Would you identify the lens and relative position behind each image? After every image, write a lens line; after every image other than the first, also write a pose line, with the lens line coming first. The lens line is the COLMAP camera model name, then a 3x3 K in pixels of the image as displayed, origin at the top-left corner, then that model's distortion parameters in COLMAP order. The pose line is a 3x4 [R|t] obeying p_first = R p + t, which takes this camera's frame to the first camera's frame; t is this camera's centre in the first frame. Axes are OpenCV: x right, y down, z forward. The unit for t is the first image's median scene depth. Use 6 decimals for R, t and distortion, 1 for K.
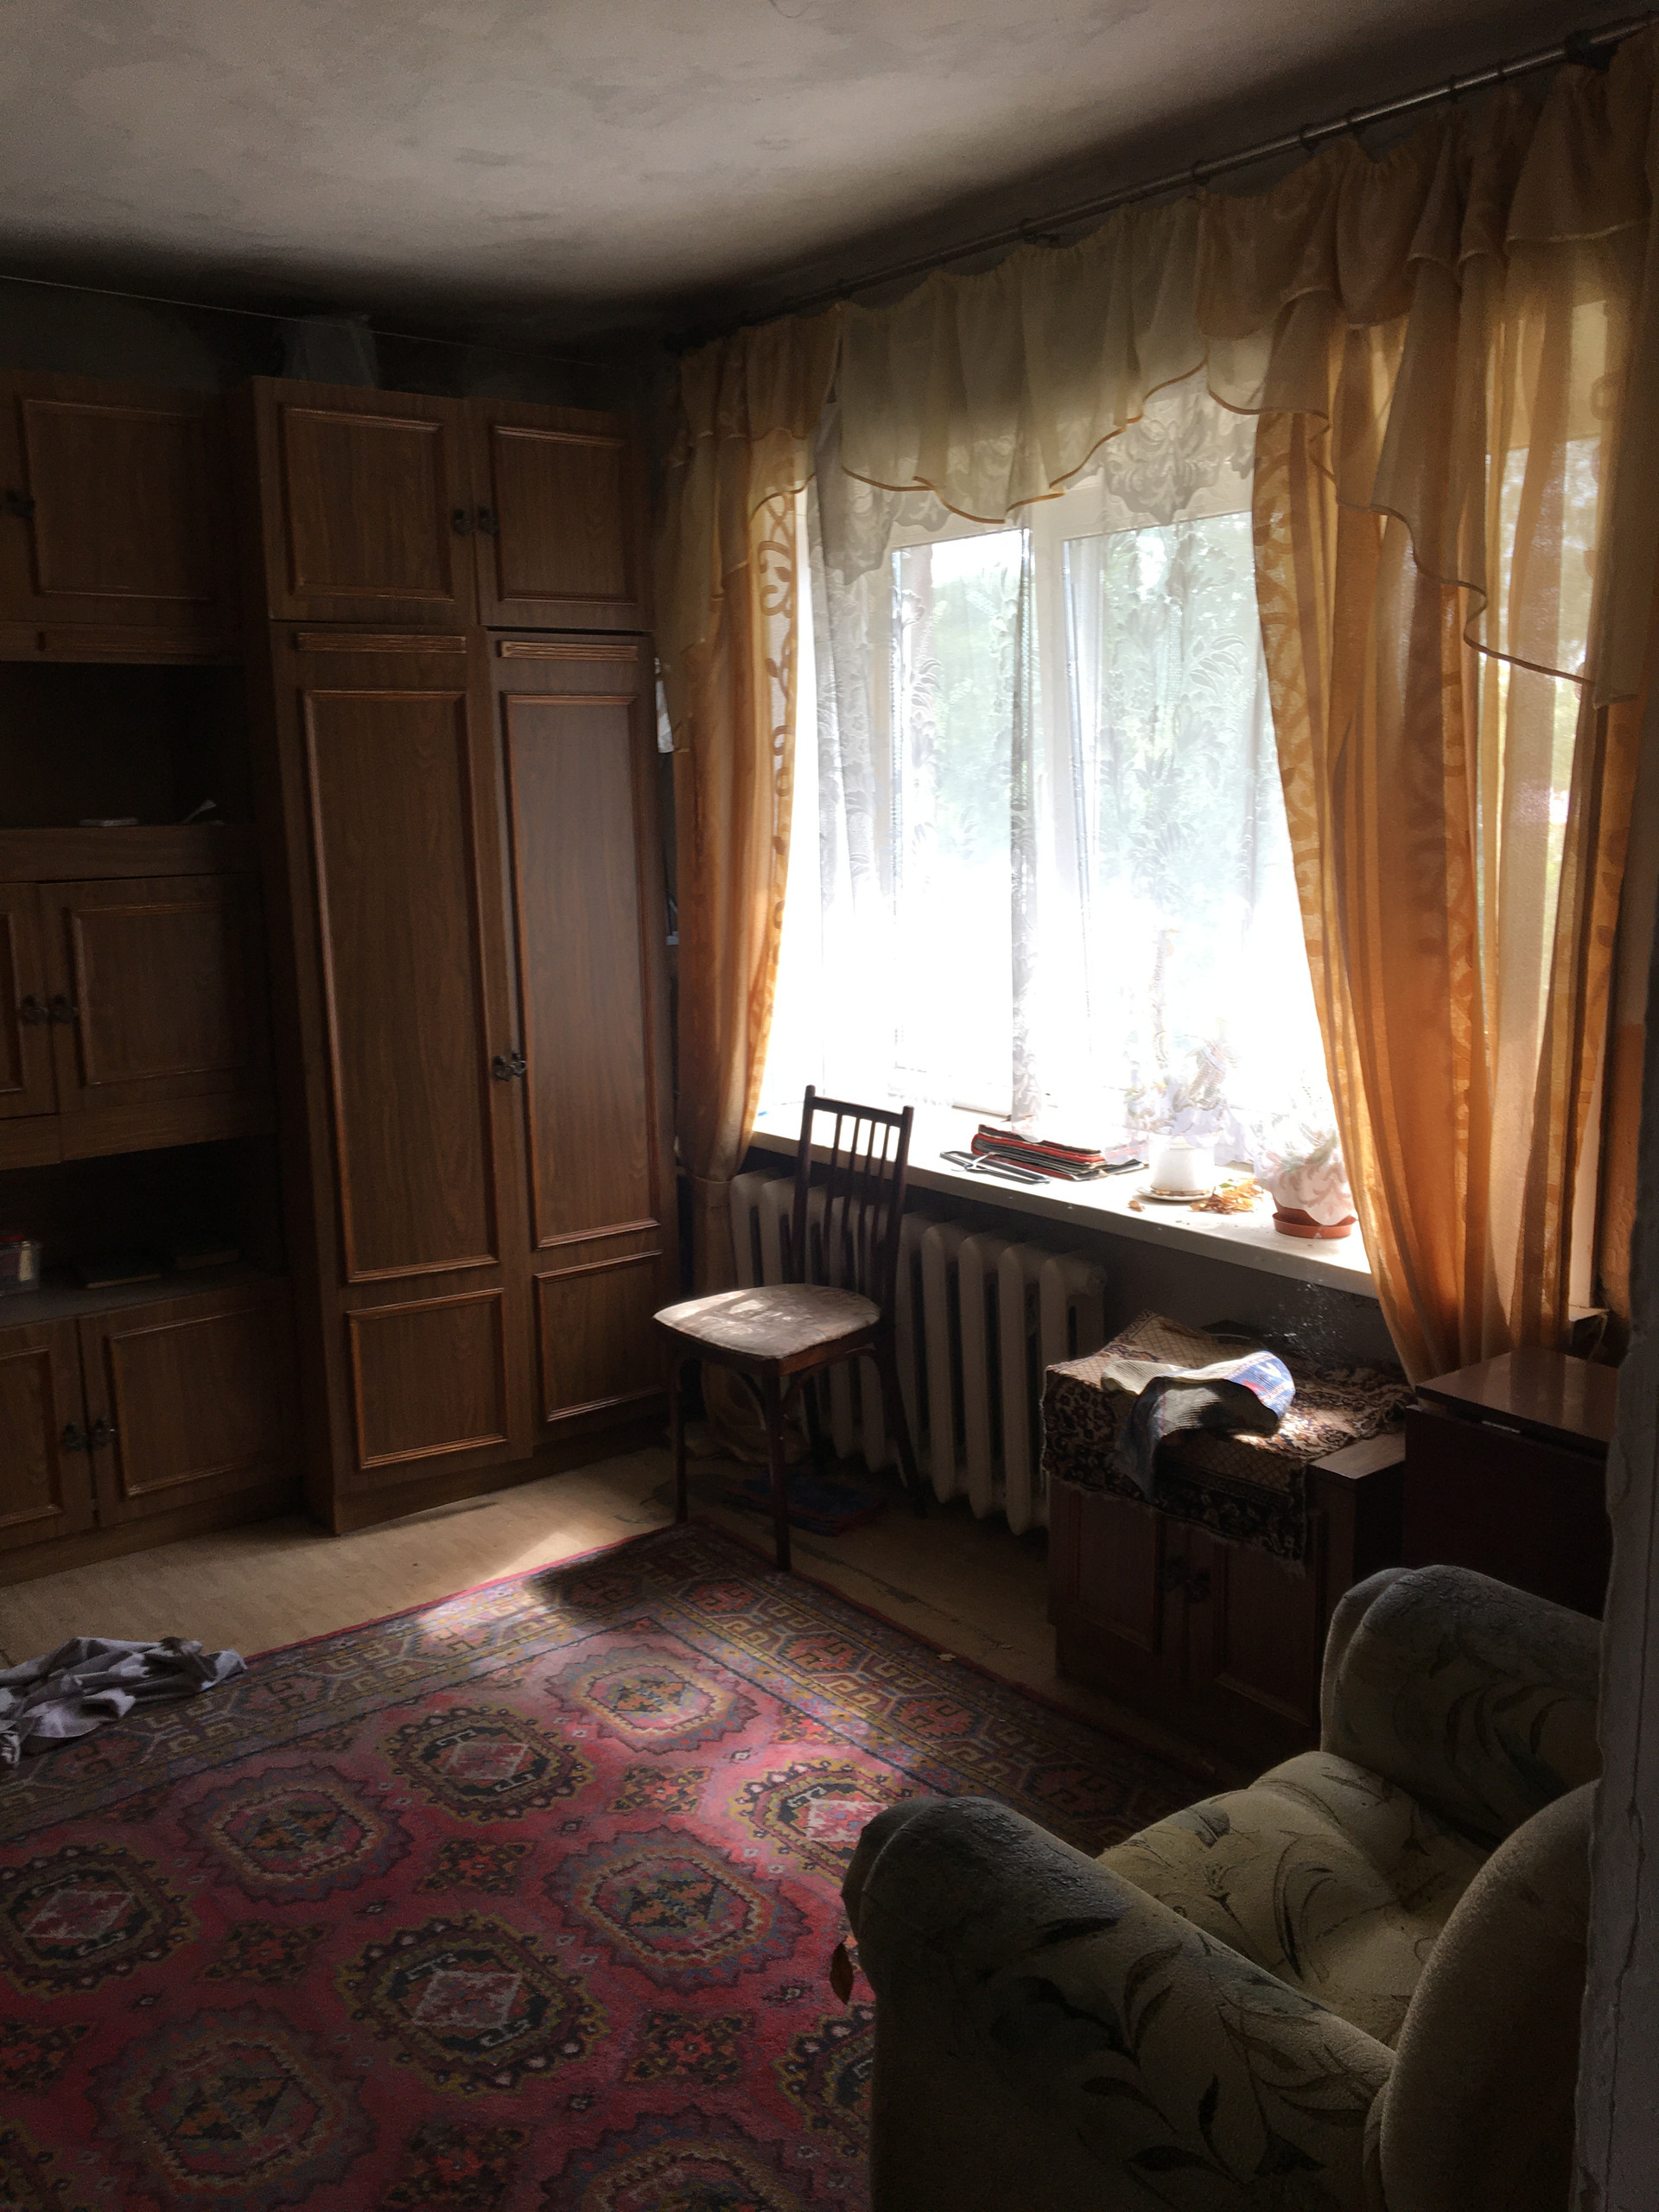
lens RADIAL K [[1865.8, 0, 832.7], [0, 1865.8, 1092.2], [0, 0, 1]] dist [-0.001488, -0.018854]
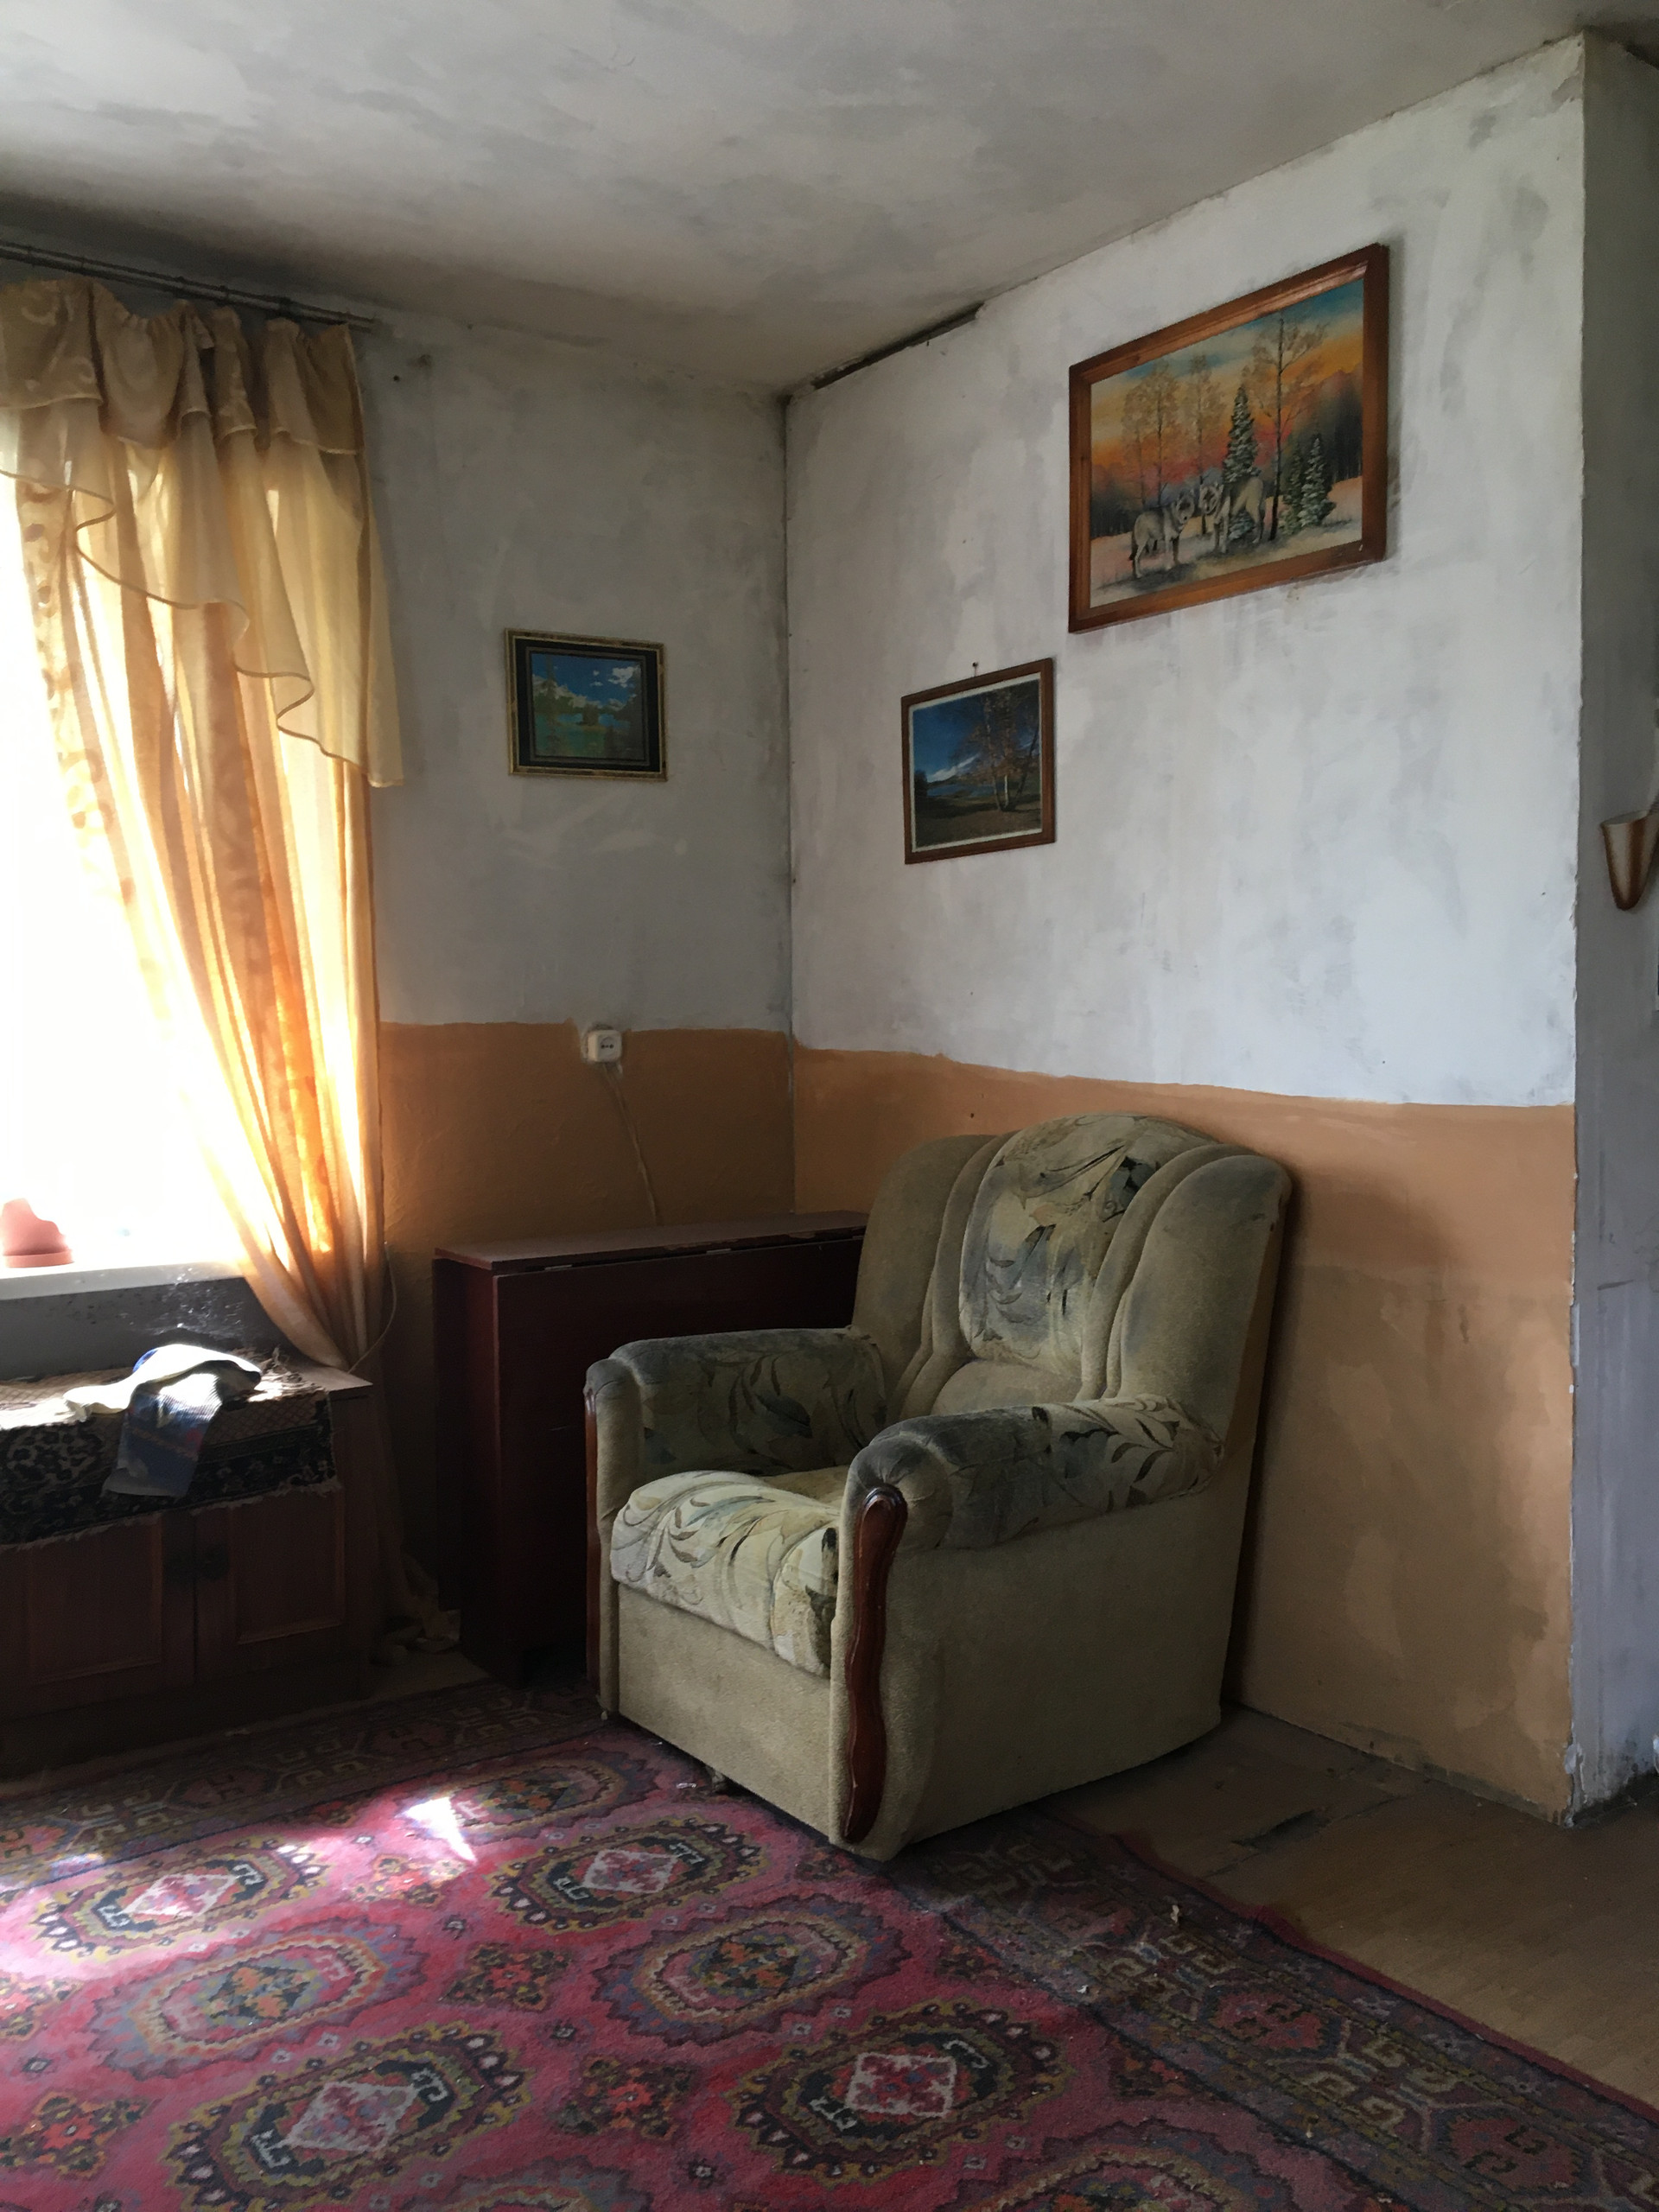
lens RADIAL K [[1865.8, 0, 832.0], [0, 1865.8, 1114.3], [0, 0, 1]] dist [-0.001488, -0.018854]
pose [[0.066832, -0.042366, 0.996864, -0.922787], [0.191460, 0.981076, 0.028859, 0.057164], [-0.979222, 0.188931, 0.073679, 0.594523]]
